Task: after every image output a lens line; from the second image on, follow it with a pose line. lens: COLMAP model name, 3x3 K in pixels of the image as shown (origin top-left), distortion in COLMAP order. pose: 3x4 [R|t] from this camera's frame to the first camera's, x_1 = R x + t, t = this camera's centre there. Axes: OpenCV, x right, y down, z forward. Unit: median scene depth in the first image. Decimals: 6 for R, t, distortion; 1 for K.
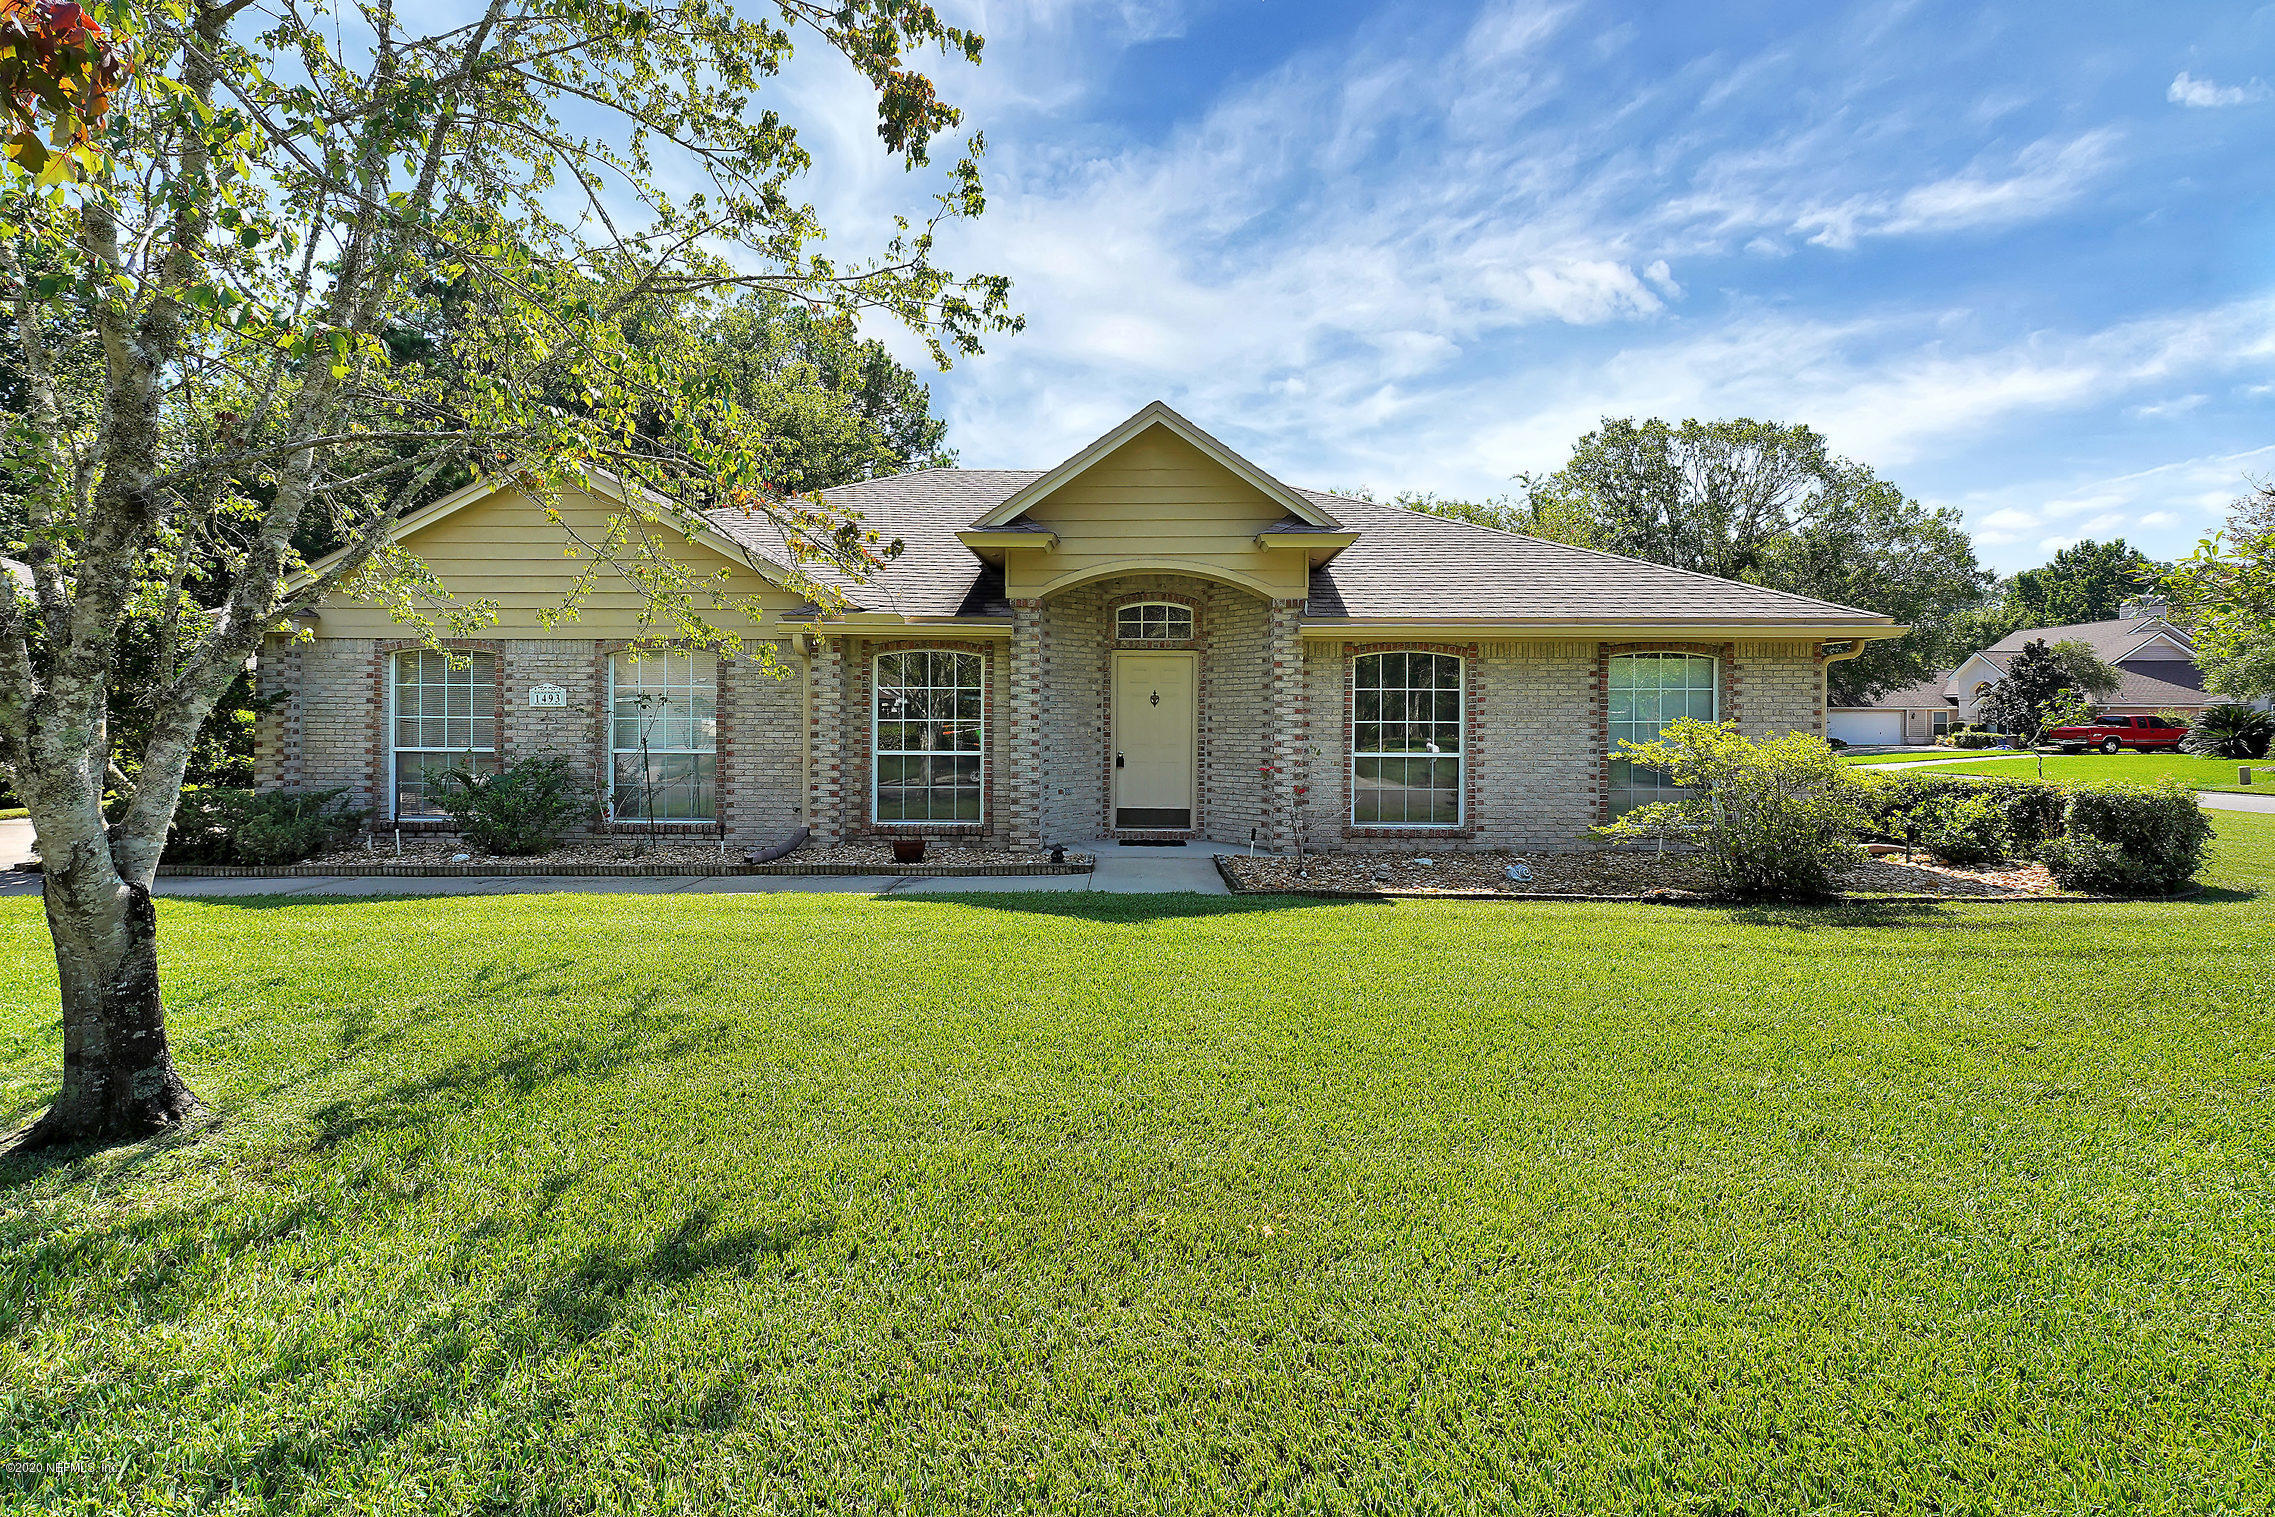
lens RADIAL K [[920.3, 0, 1137.3], [0, 920.3, 747.5], [0, 0, 1]] dist [-0.002292, -0.000018]
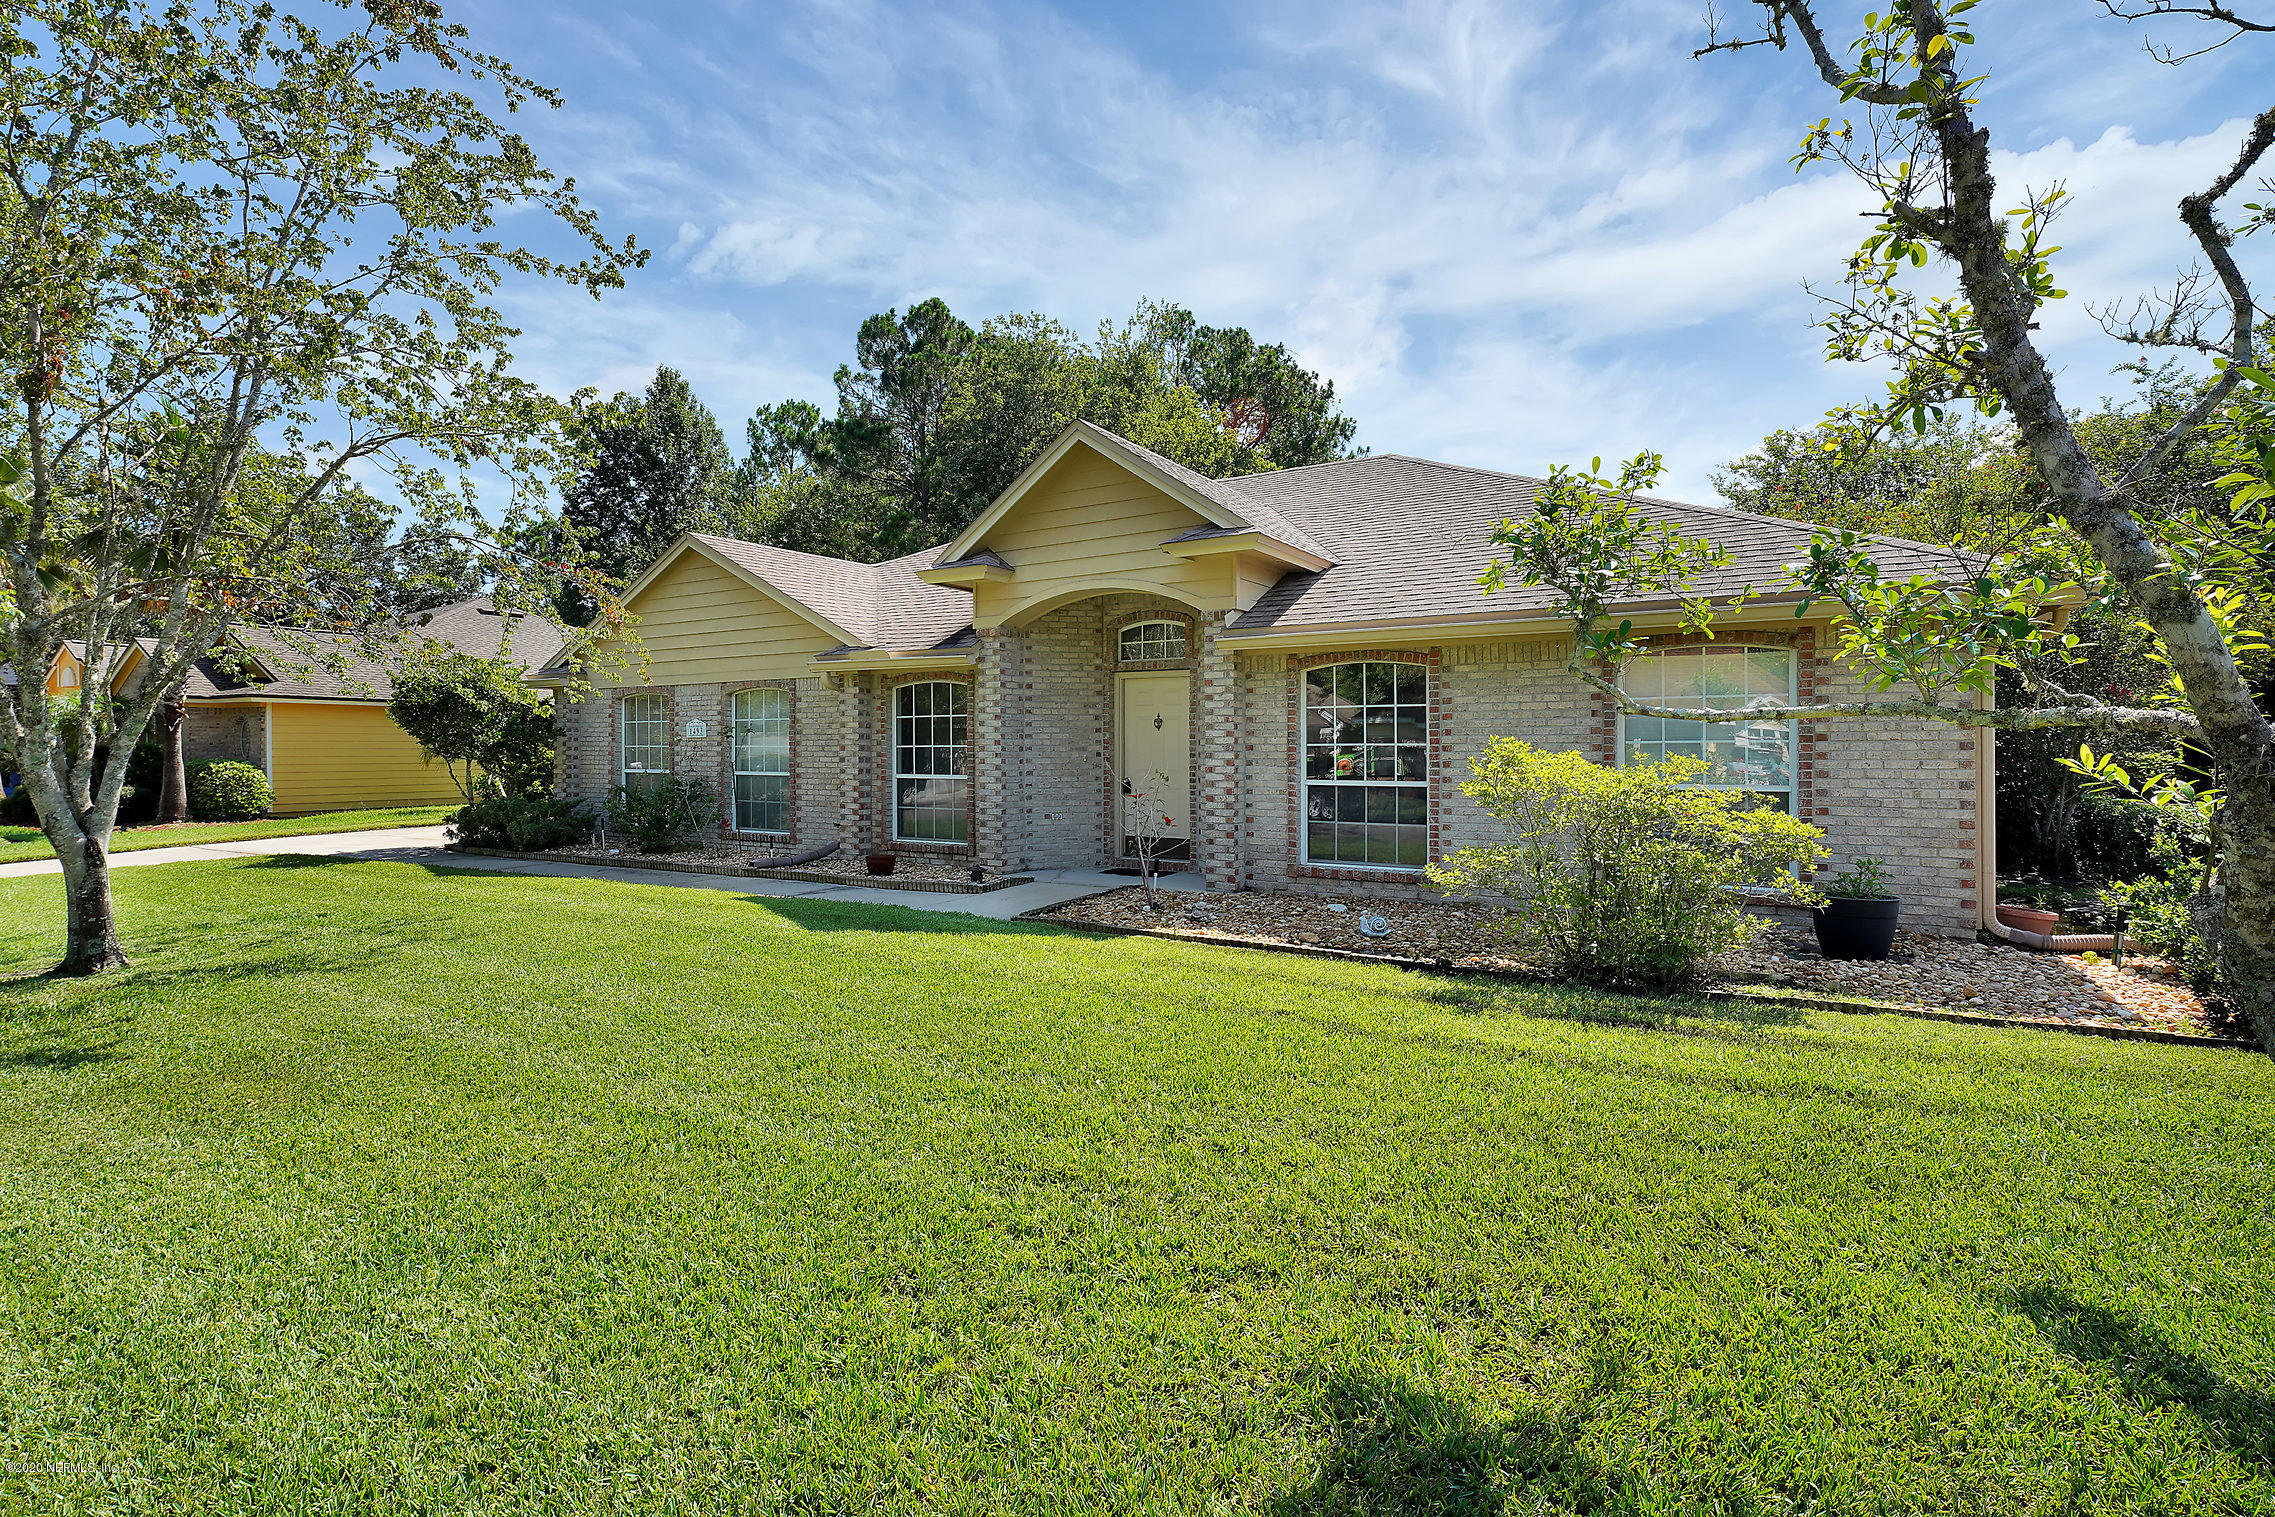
lens RADIAL K [[1028.0, 0, 1140.1], [0, 1028.0, 750.0], [0, 0, 1]] dist [-0.000147, -0.000112]
pose [[0.871255, -0.004595, -0.490809, 0.581682], [-0.007544, 0.999713, -0.022750, 0.000534], [0.490773, 0.023523, 0.870970, 0.073676]]
